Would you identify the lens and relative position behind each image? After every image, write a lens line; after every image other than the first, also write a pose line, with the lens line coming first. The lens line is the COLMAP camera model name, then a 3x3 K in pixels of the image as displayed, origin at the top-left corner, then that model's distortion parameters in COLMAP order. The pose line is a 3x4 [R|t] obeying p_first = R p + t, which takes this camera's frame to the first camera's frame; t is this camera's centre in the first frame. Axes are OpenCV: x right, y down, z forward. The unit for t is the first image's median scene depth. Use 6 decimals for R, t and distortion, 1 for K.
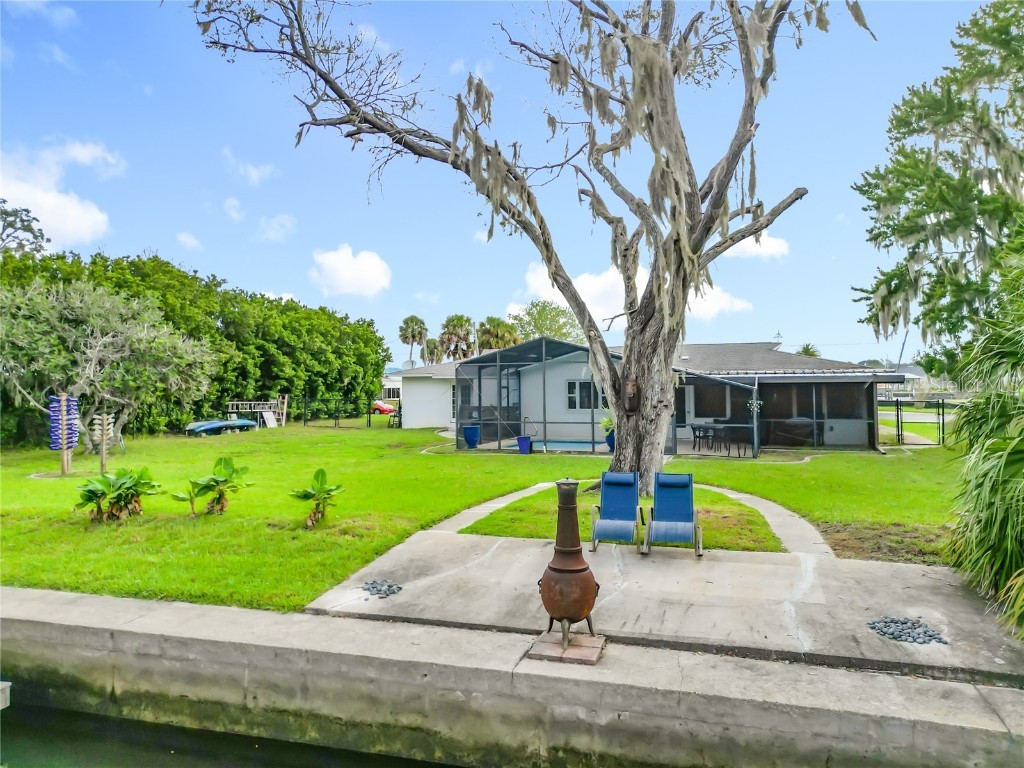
lens RADIAL K [[717.1, 0, 500.5], [0, 717.1, 382.6], [0, 0, 1]] dist [0.052003, -0.054707]
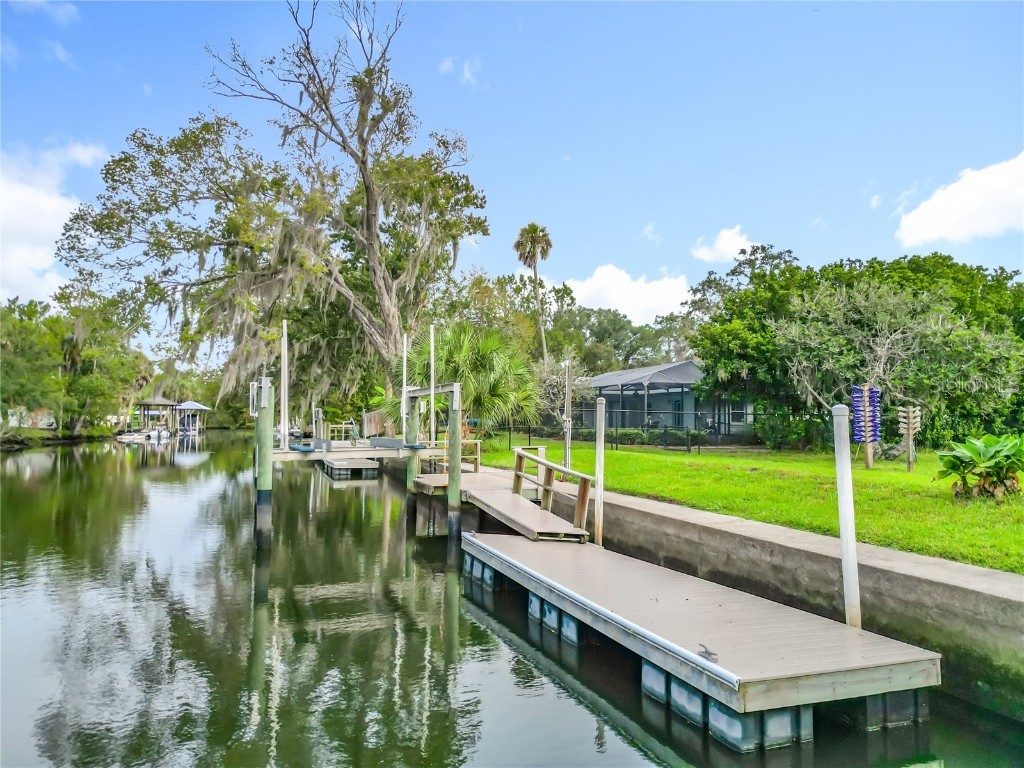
lens RADIAL K [[717.1, 0, 500.5], [0, 717.1, 382.6], [0, 0, 1]] dist [0.052003, -0.054707]
pose [[0.582446, -0.035485, -0.812094, -0.087354], [-0.004020, 0.998909, -0.046531, 0.045964], [0.812859, 0.030366, 0.581668, 0.050359]]
